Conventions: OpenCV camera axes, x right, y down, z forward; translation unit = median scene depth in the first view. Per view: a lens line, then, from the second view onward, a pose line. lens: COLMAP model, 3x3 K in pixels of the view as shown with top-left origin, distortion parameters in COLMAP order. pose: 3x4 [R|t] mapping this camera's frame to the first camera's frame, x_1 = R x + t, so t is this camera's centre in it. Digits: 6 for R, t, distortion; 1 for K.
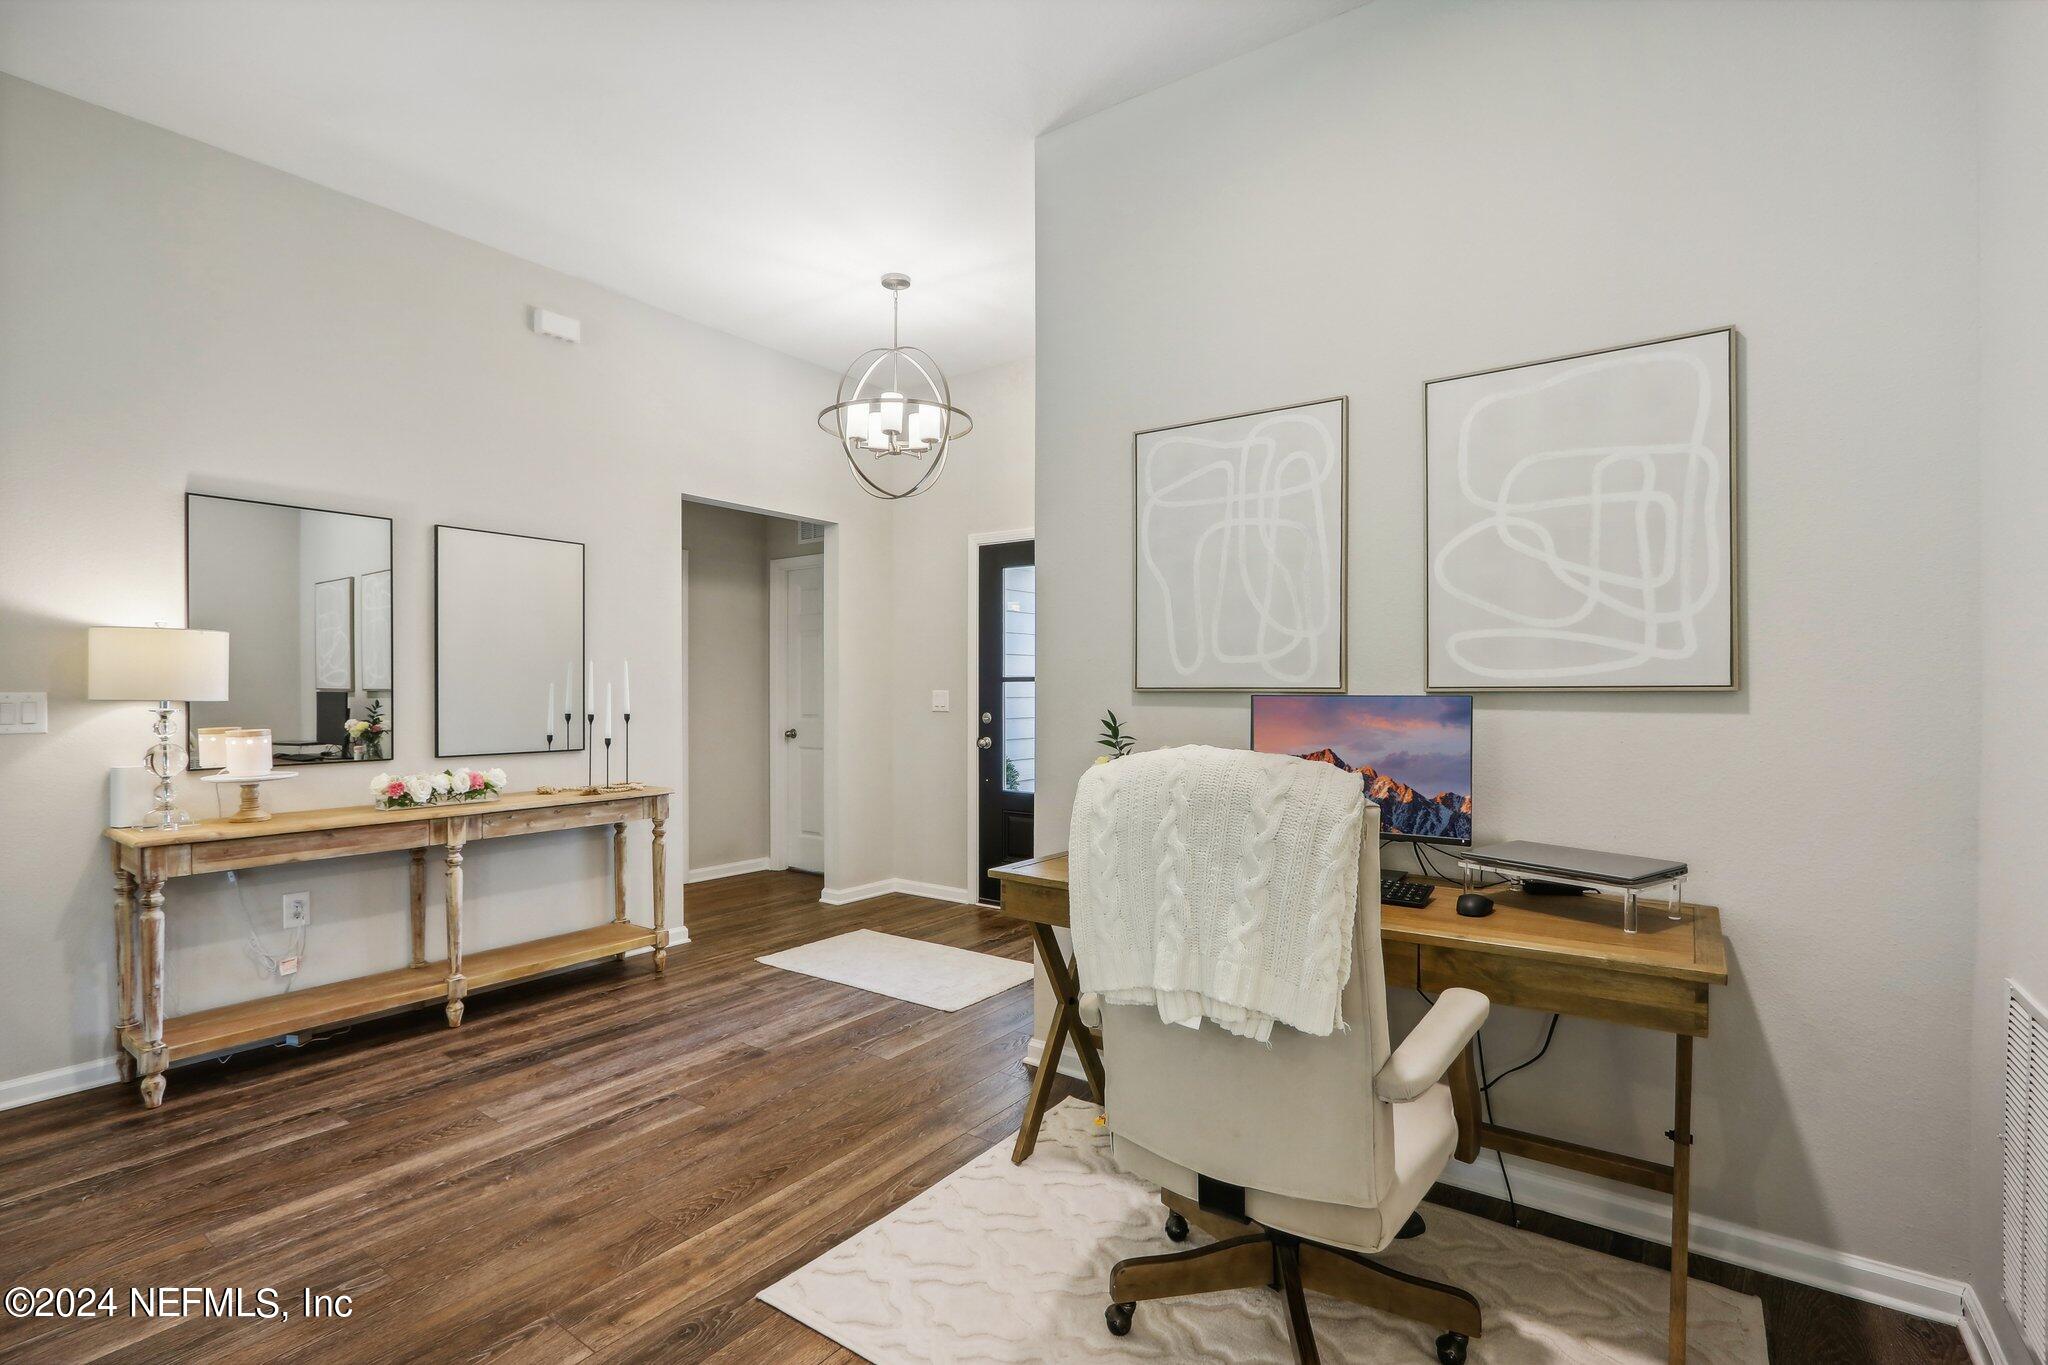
lens RADIAL K [[946.6, 0, 983.3], [0, 946.6, 690.1], [0, 0, 1]] dist [-0.001734, 0.000357]
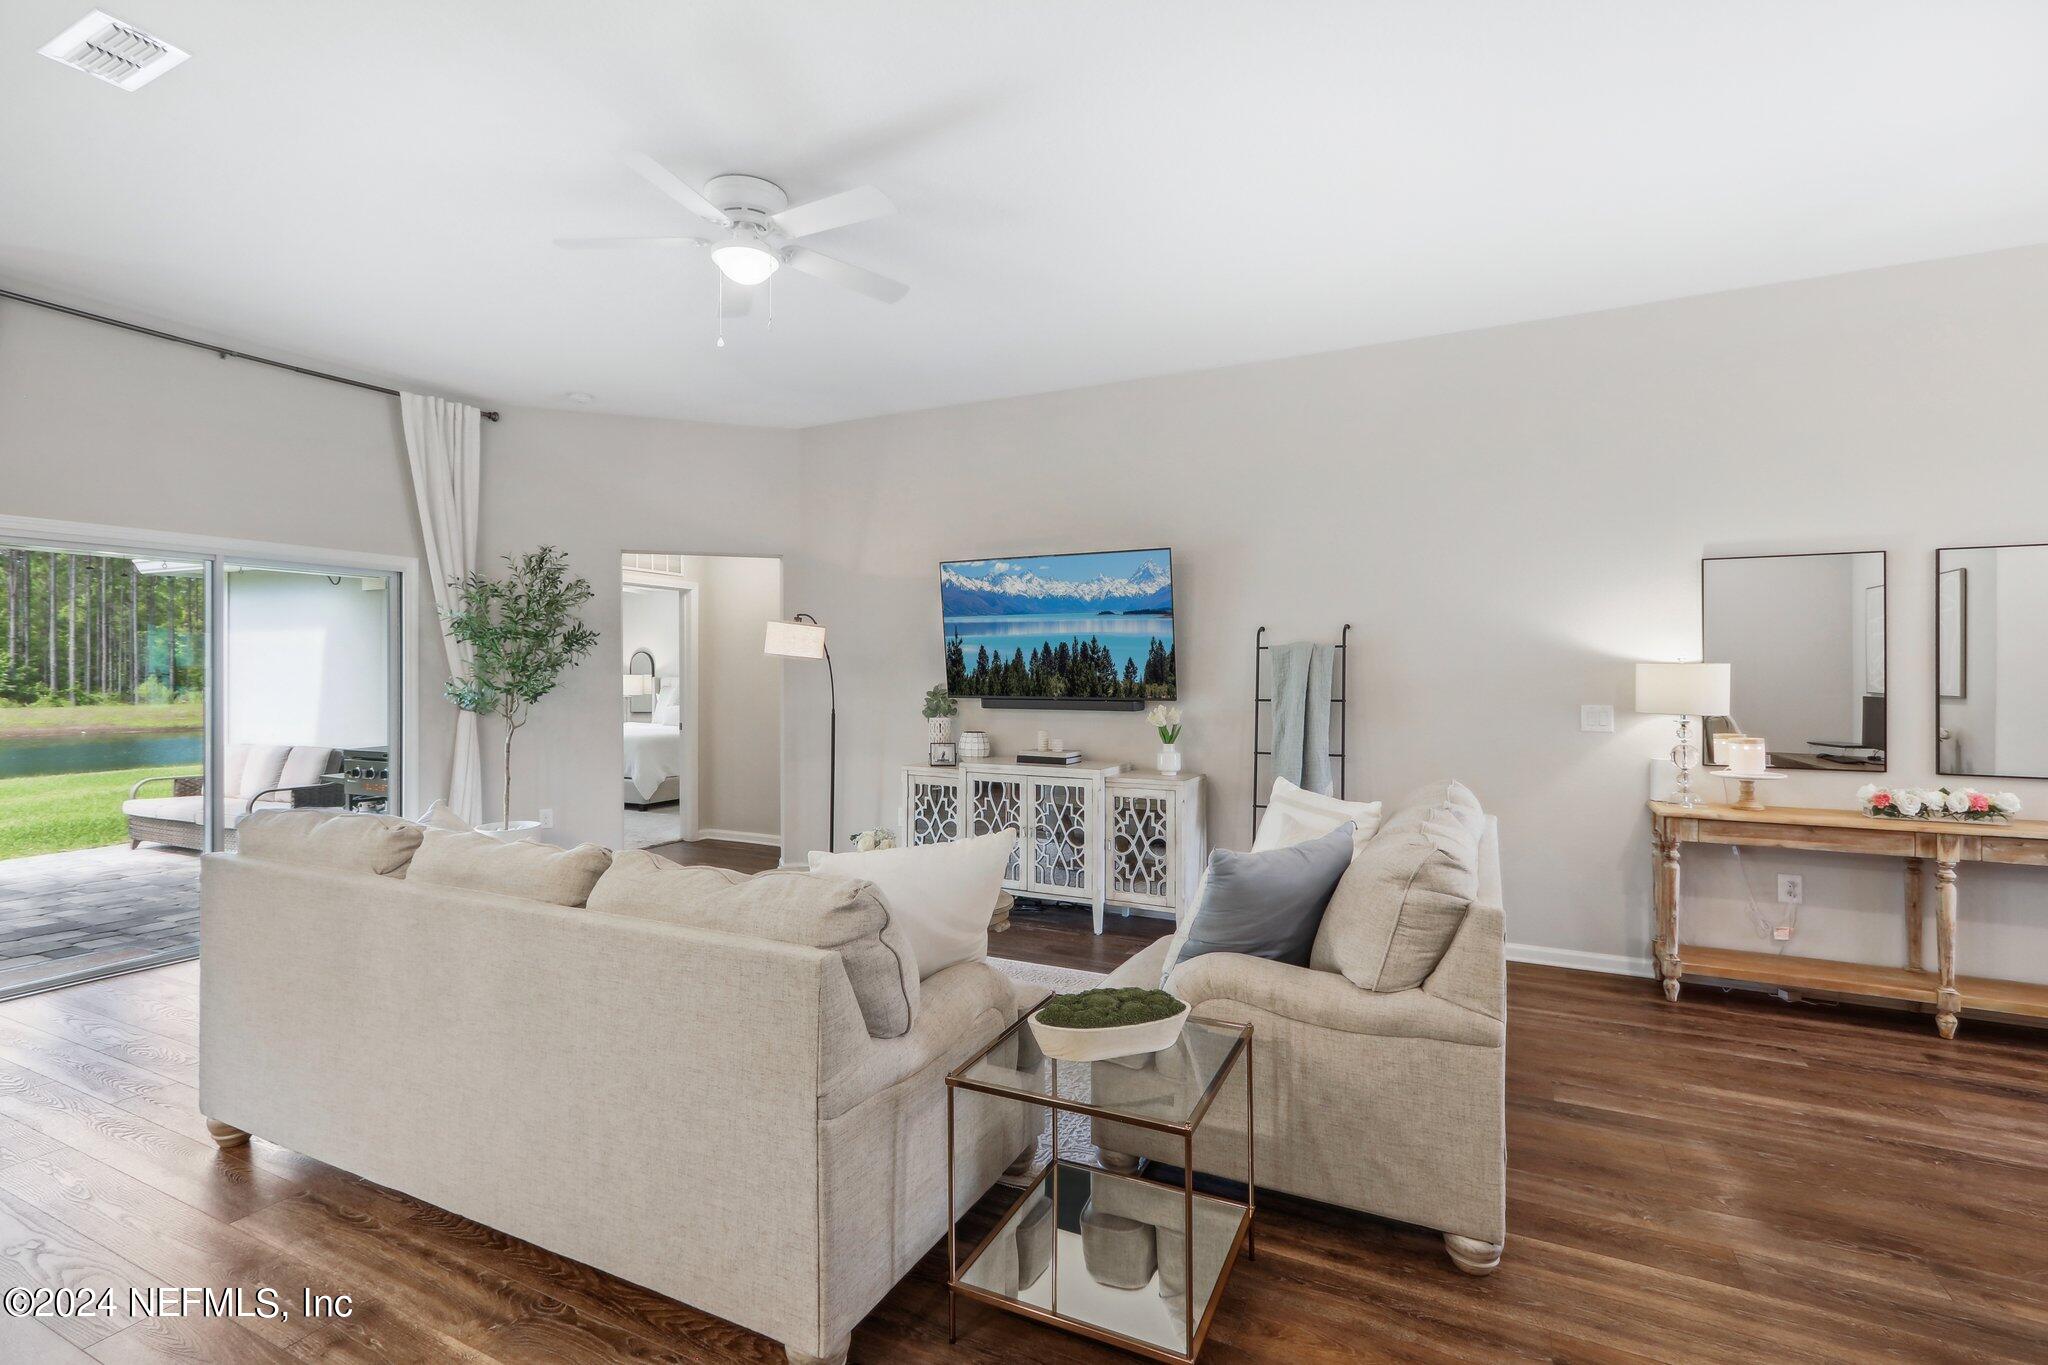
lens RADIAL K [[946.6, 0, 983.3], [0, 946.6, 690.1], [0, 0, 1]] dist [-0.001734, 0.000357]
pose [[0.156219, 0.017980, -0.987559, 0.322253], [-0.001253, 0.999837, 0.018005, -0.044451], [0.987722, -0.001576, 0.156216, -0.219082]]
